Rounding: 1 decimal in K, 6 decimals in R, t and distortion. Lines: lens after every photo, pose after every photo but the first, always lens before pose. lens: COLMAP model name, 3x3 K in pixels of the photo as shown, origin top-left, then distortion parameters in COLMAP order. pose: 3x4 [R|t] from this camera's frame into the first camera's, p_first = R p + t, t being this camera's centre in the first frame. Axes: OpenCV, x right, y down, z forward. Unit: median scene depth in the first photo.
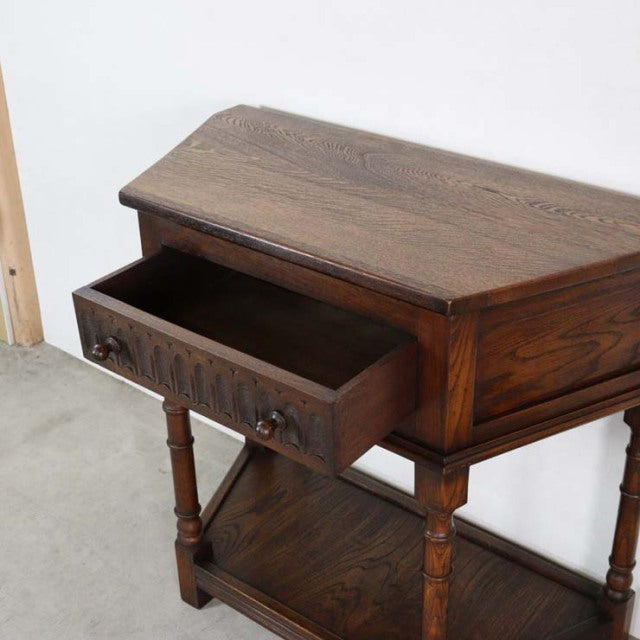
lens RADIAL K [[995.4, 0, 320.0], [0, 995.4, 320.0], [0, 0, 1]] dist [-0.025801, -0.032966]
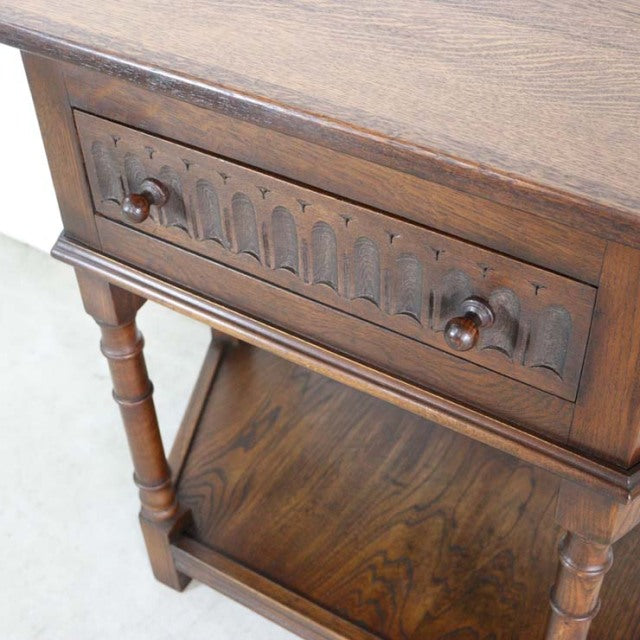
lens RADIAL K [[995.4, 0, 320.0], [0, 995.4, 320.0], [0, 0, 1]] dist [-0.025801, -0.032966]
pose [[0.992574, -0.091694, 0.079937, -0.063525], [0.069431, 0.966611, 0.246661, -0.073557], [-0.099885, -0.239279, 0.965799, 0.351270]]
